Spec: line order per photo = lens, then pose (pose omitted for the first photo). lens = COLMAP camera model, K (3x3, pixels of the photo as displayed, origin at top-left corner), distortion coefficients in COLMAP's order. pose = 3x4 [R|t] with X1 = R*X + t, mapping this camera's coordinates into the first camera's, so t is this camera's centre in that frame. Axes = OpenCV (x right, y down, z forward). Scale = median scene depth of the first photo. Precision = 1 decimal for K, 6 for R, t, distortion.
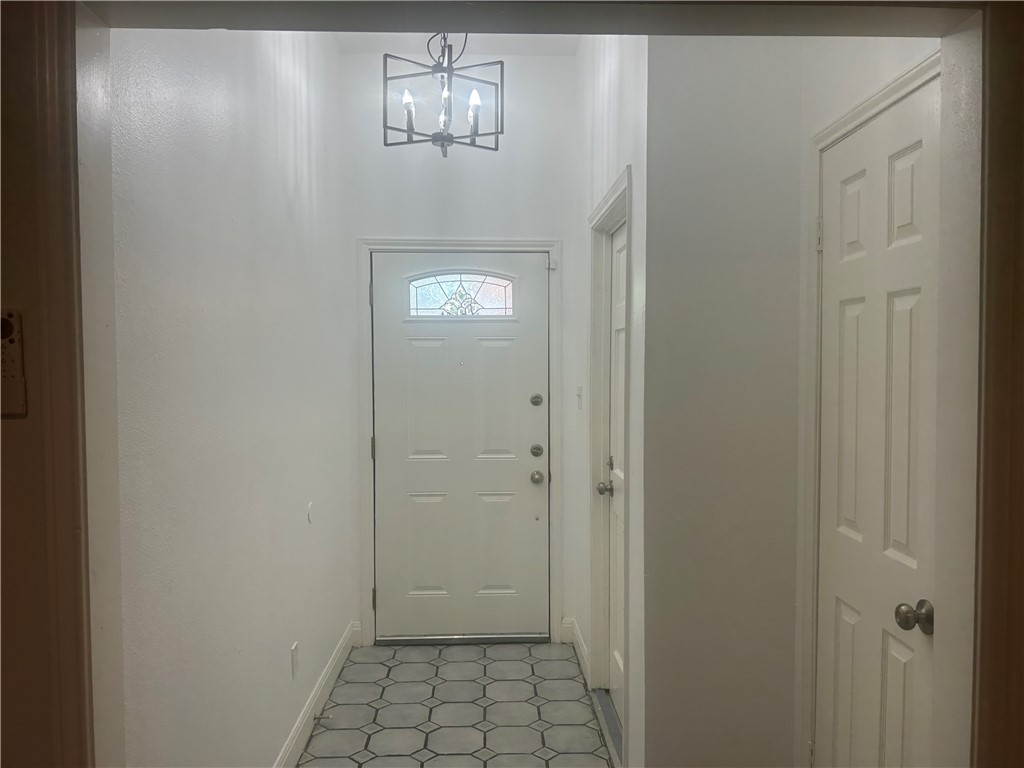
lens RADIAL K [[788.5, 0, 512.5], [0, 788.5, 389.1], [0, 0, 1]] dist [0.057973, -0.055313]
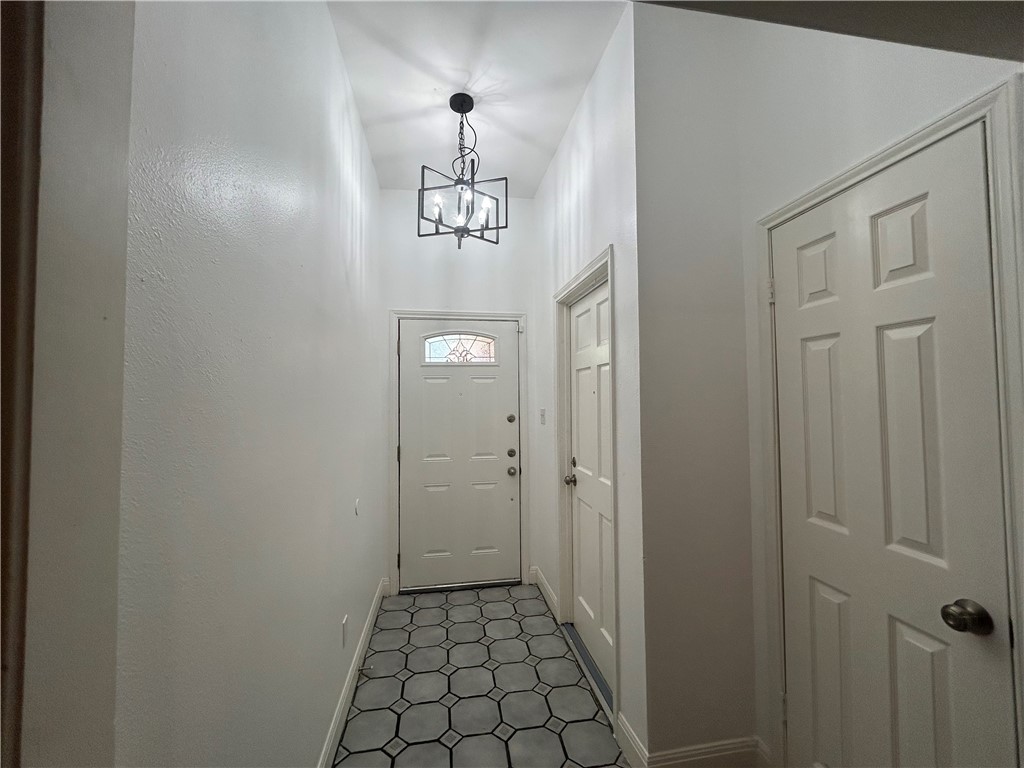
lens RADIAL K [[415.7, 0, 509.2], [0, 415.7, 381.6], [0, 0, 1]] dist [-0.001274, 0.001844]
pose [[0.991388, 0.000617, 0.130958, -0.089749], [0.009056, 0.997272, -0.073253, 0.001893], [-0.130646, 0.073808, 0.988678, 0.254143]]
